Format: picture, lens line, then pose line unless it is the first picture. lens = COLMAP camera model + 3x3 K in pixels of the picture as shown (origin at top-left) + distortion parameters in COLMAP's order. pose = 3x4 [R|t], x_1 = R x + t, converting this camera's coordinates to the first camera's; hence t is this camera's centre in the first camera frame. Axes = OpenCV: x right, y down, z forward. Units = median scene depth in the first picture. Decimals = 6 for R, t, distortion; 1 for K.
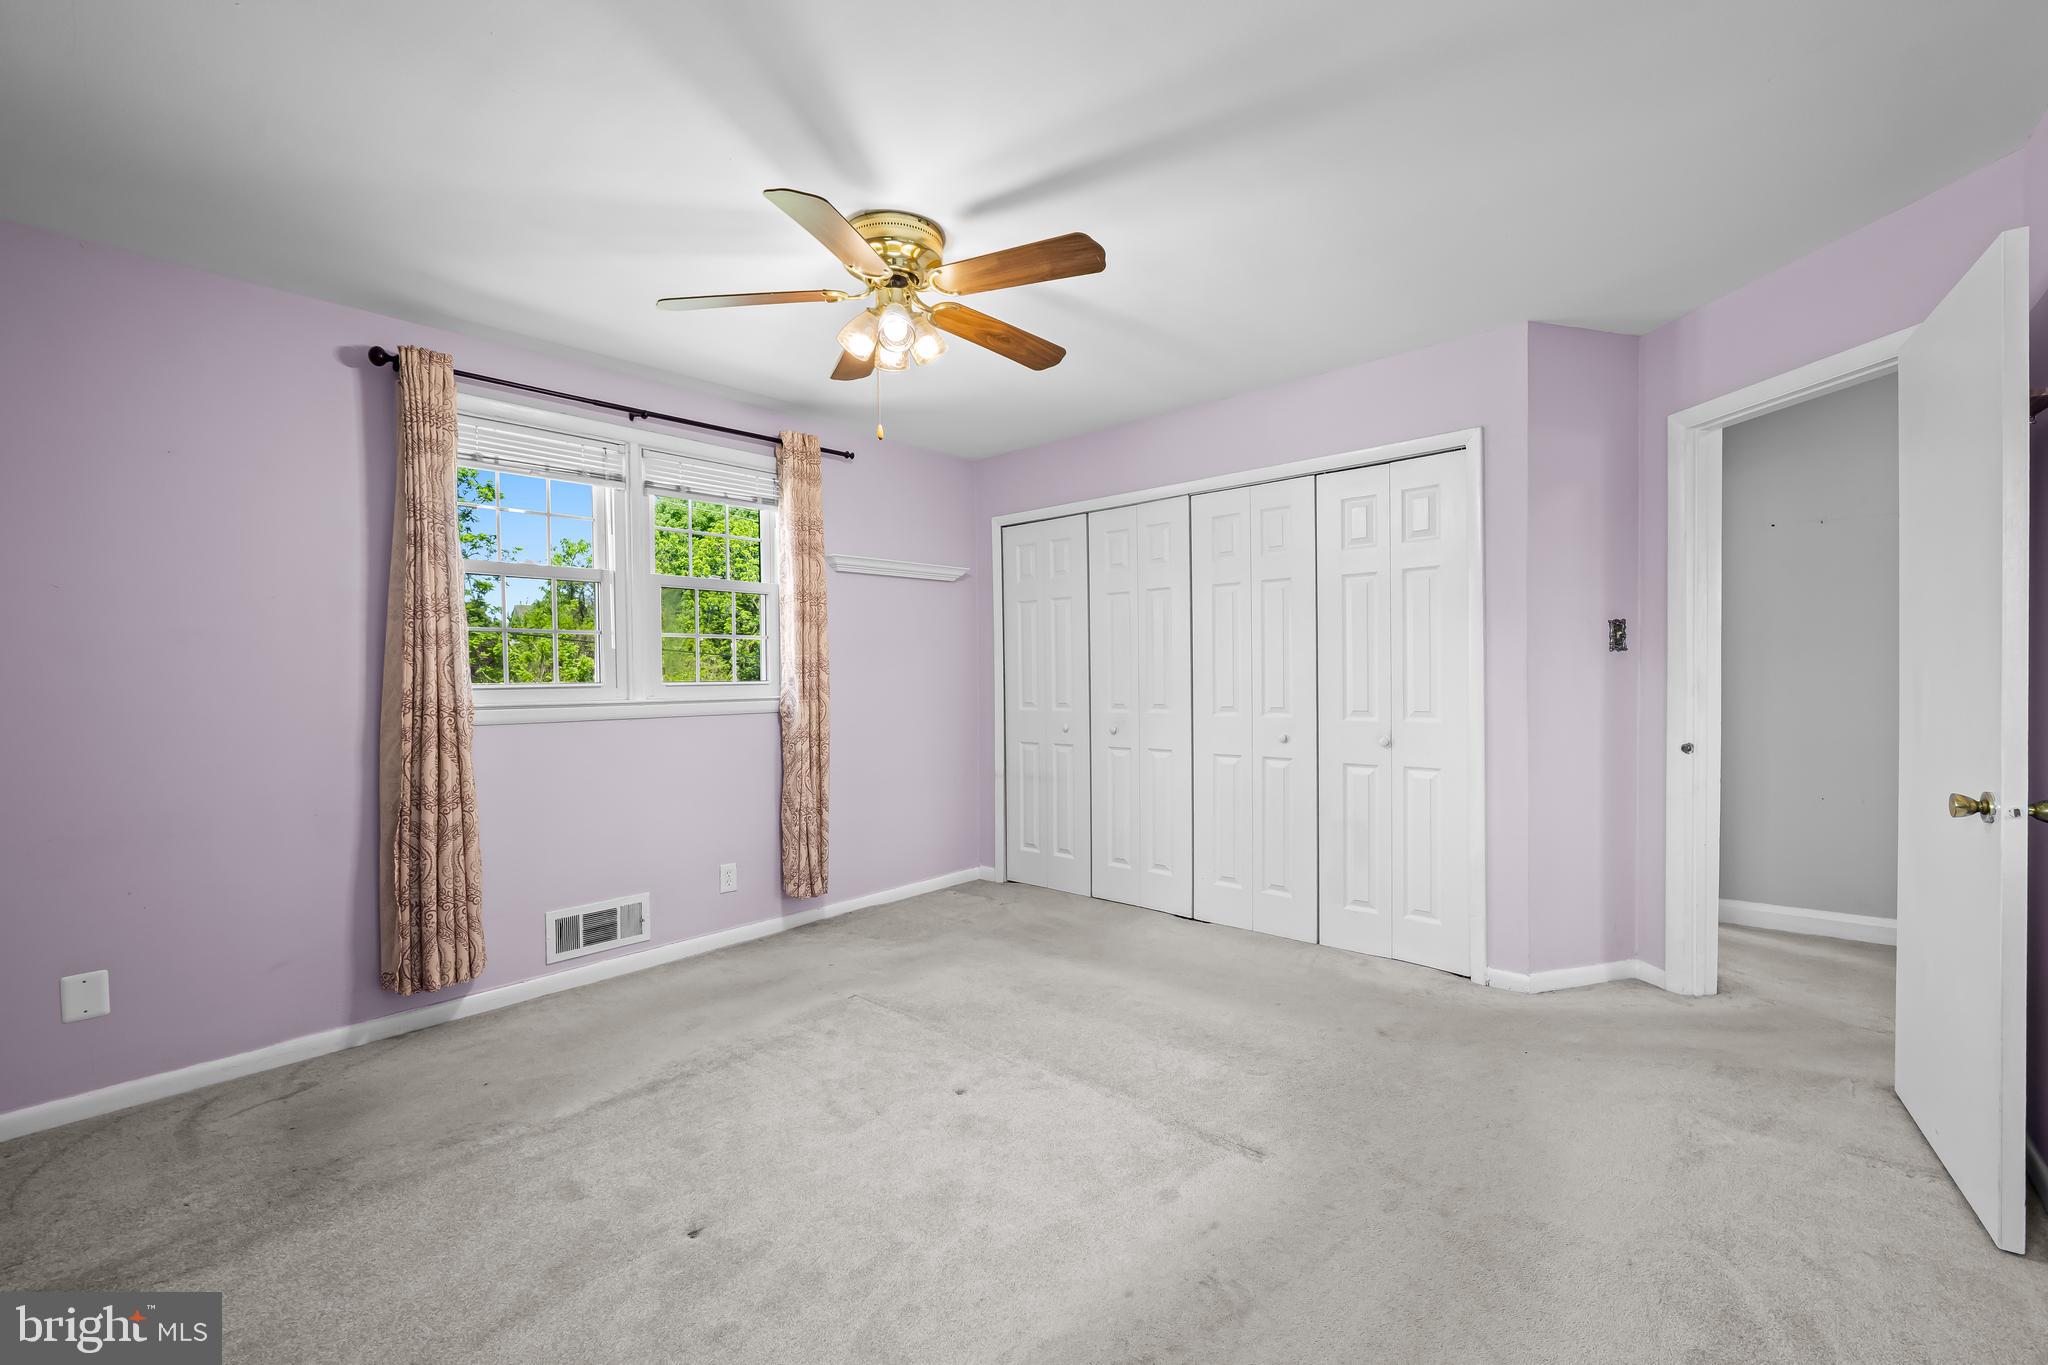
lens RADIAL K [[837.5, 0, 1013.9], [0, 837.5, 690.1], [0, 0, 1]] dist [-0.000417, -0.000043]
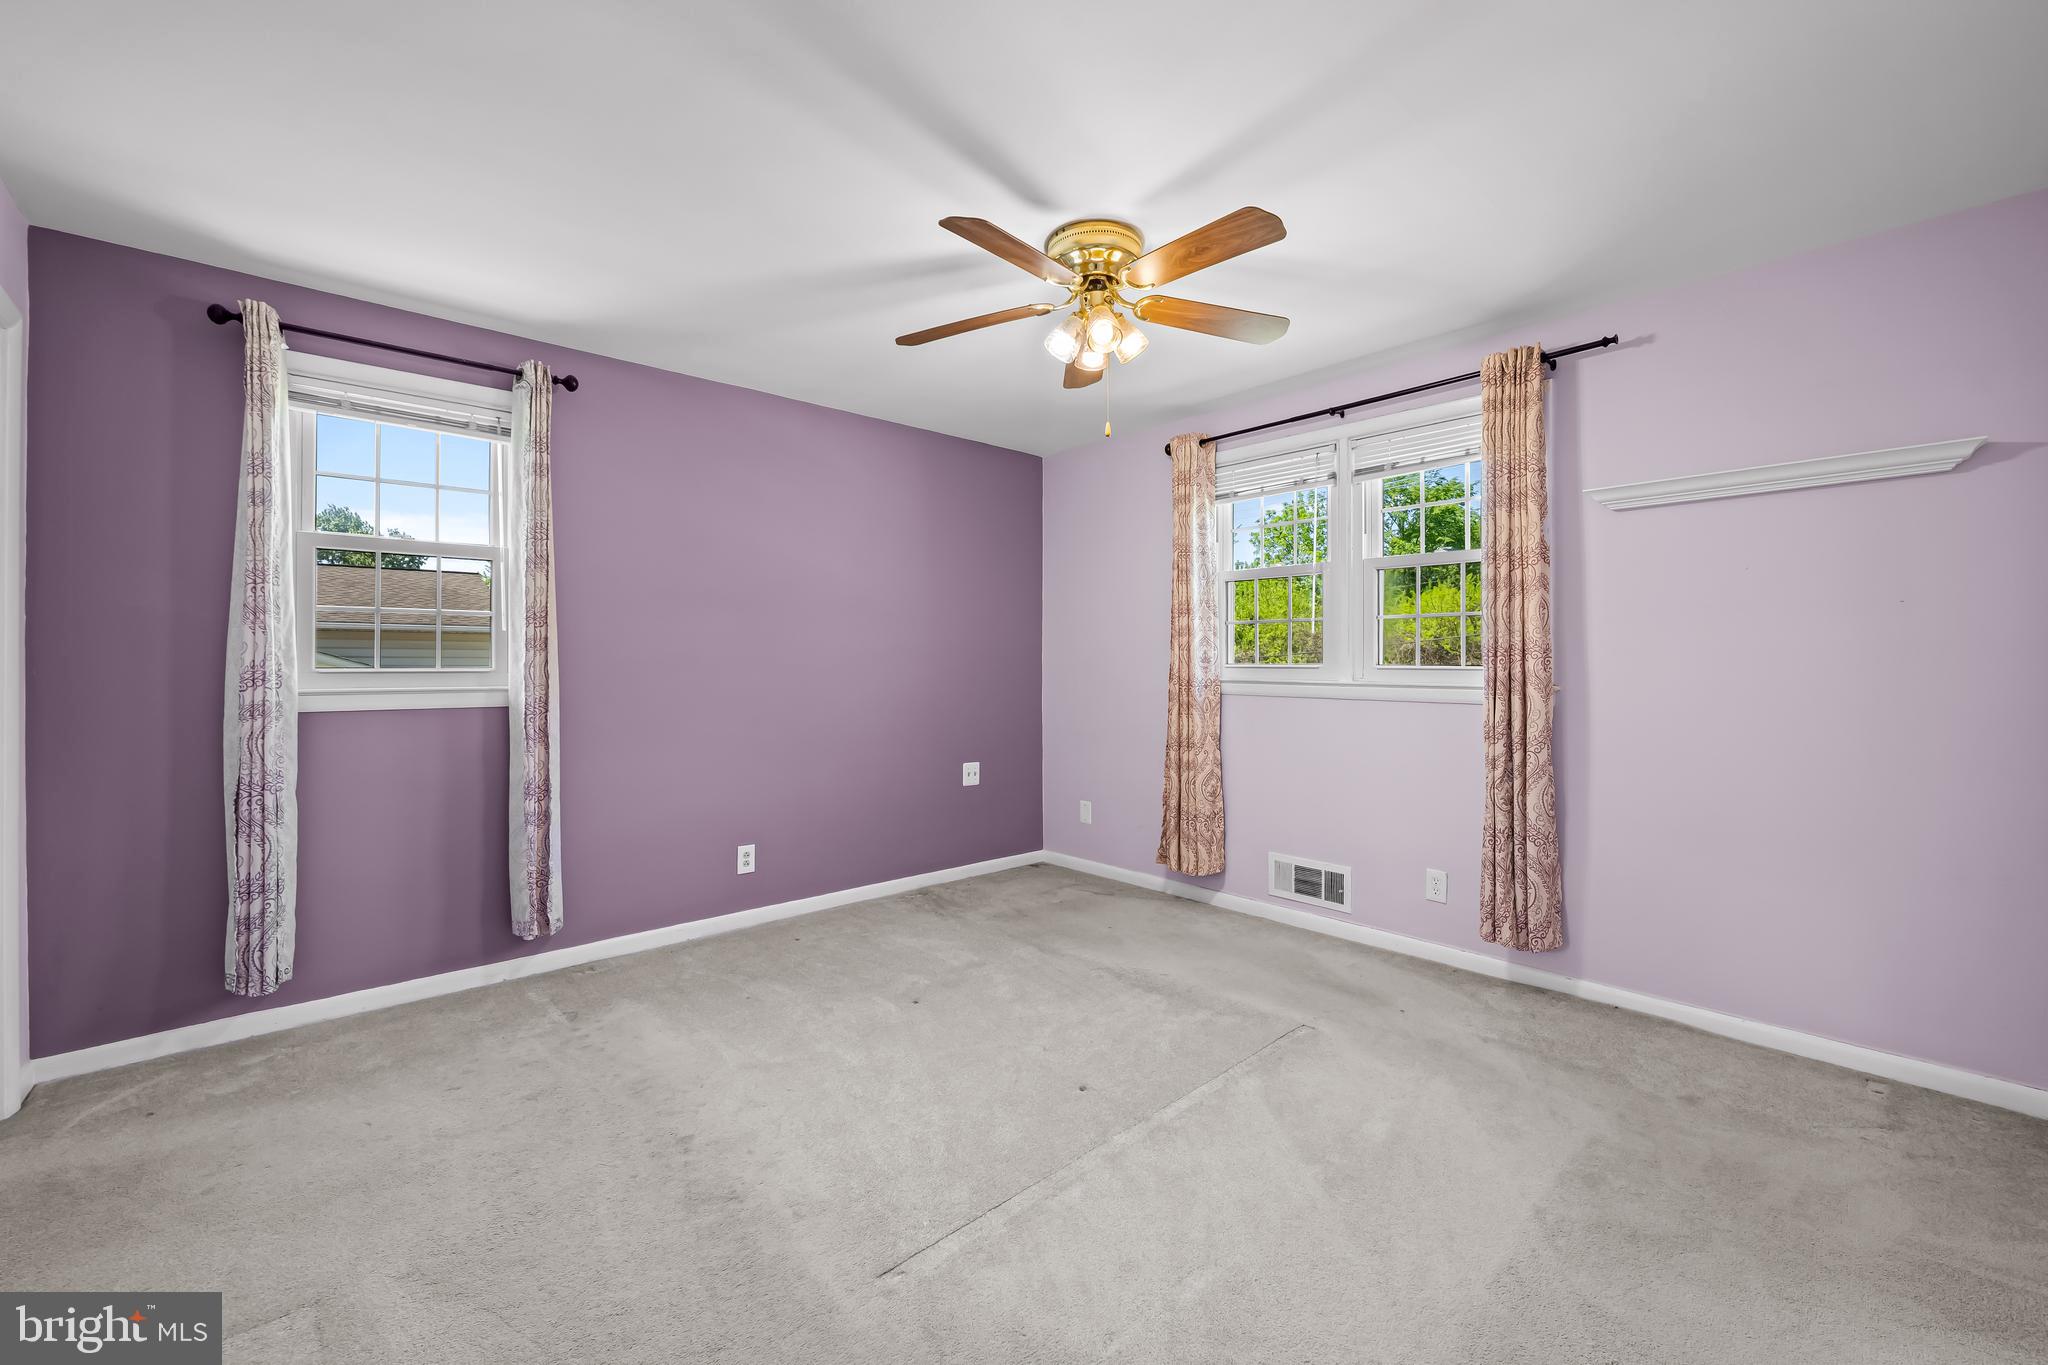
lens RADIAL K [[823.0, 0, 1021.1], [0, 823.0, 661.4], [0, 0, 1]] dist [-0.000993, 0.000074]
pose [[-0.086908, 0.012718, -0.996135, 0.614830], [-0.017898, 0.999737, 0.014325, -0.020744], [0.996056, 0.019074, -0.086658, 0.685518]]
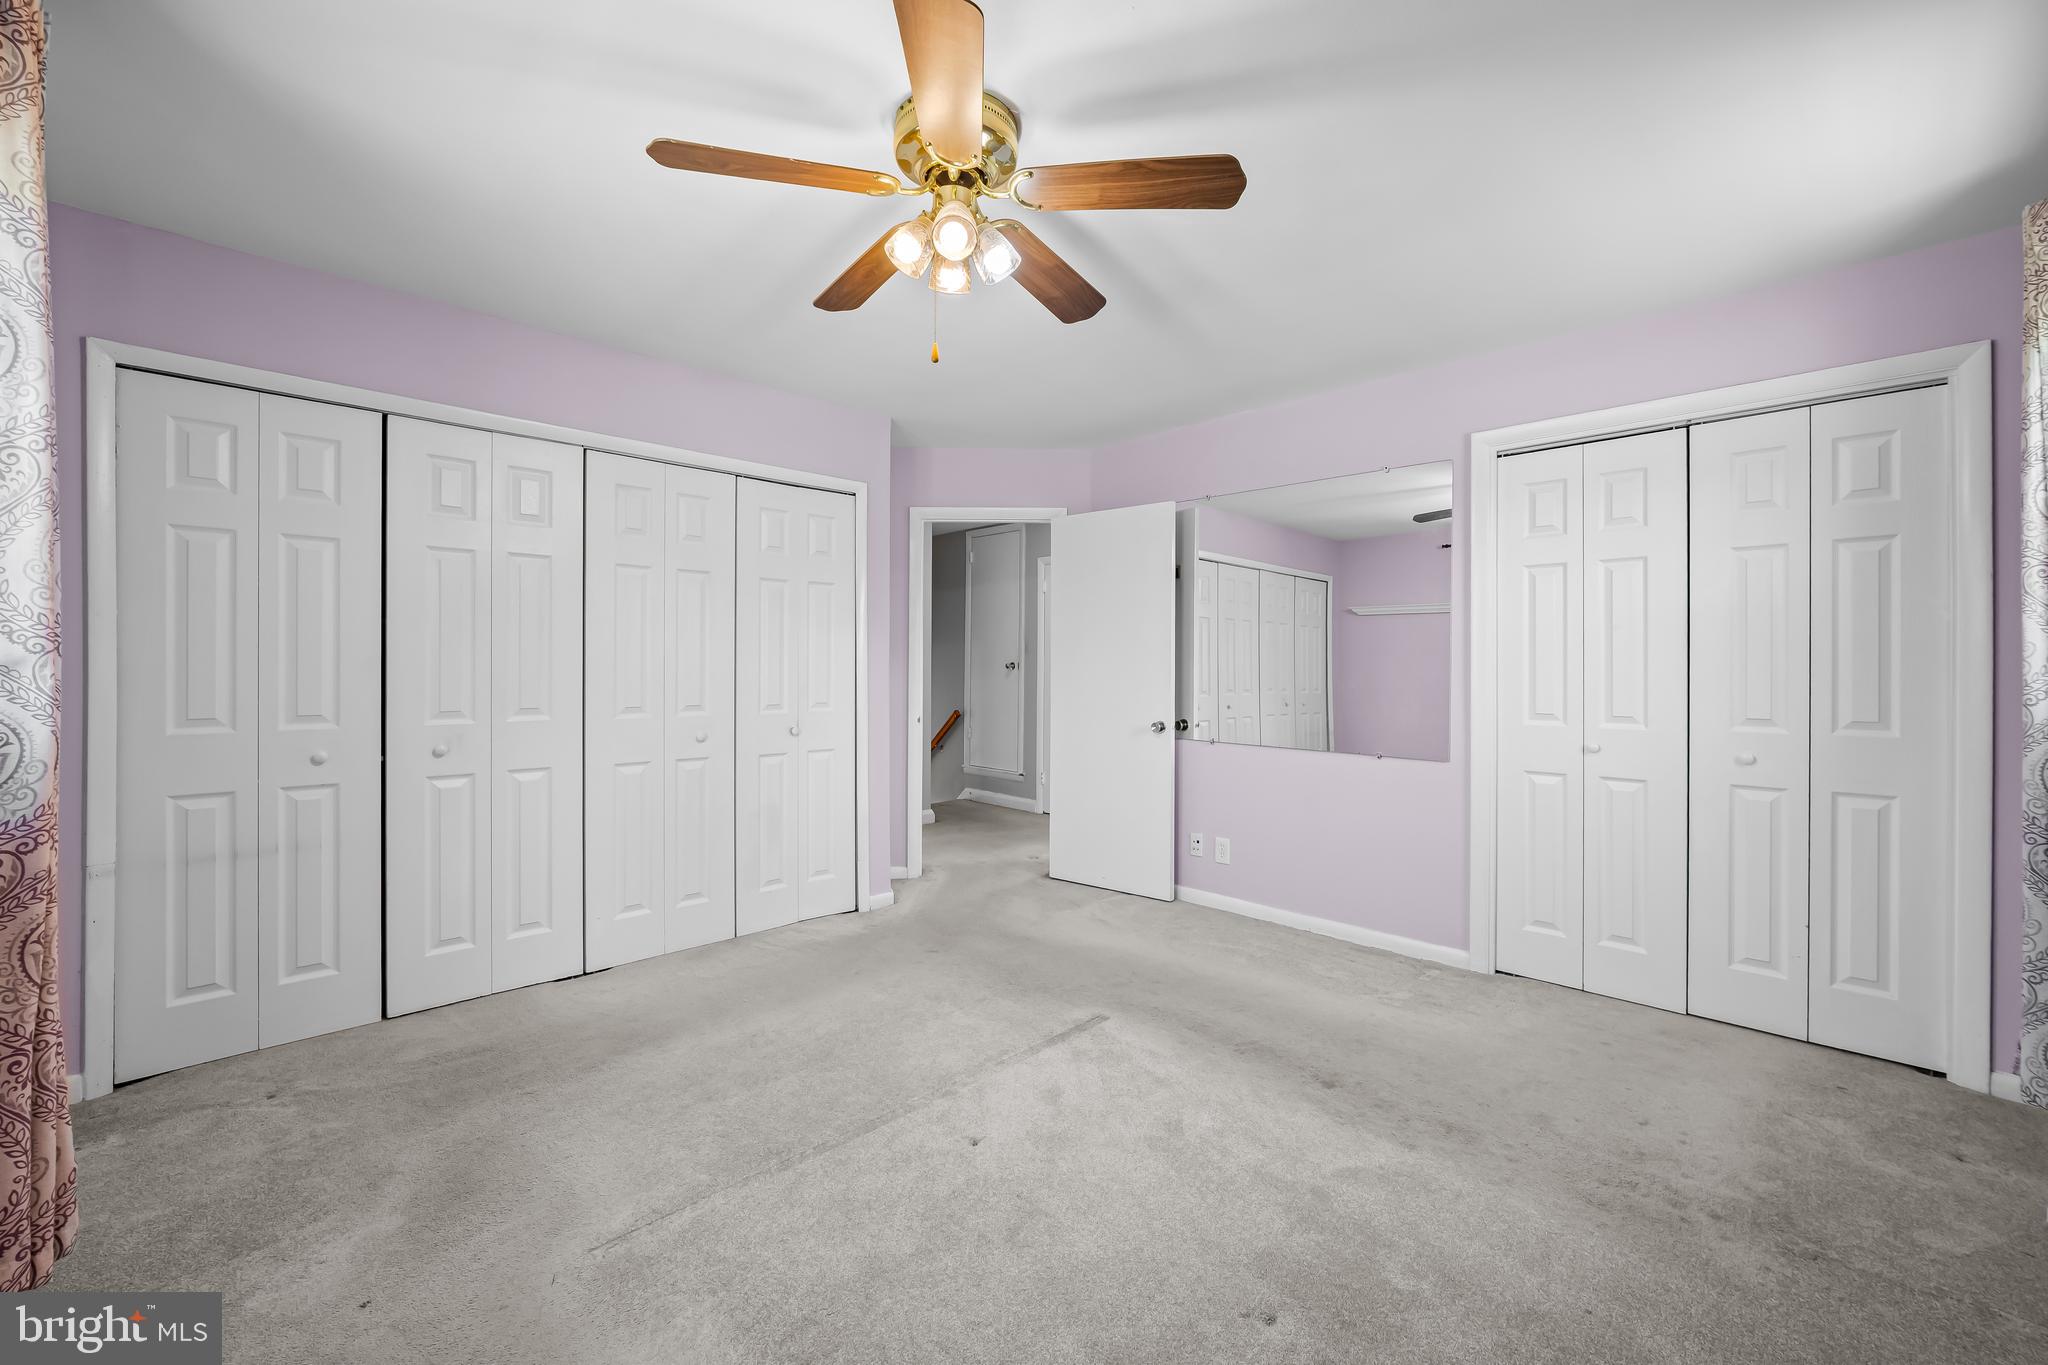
lens RADIAL K [[830.5, 0, 1027.7], [0, 830.5, 662.6], [0, 0, 1]] dist [-0.001432, -0.000225]
pose [[0.051804, 0.017220, 0.998509, -0.645889], [0.007942, 0.999813, -0.017655, -0.008489], [-0.998626, 0.008845, 0.051658, 0.608212]]
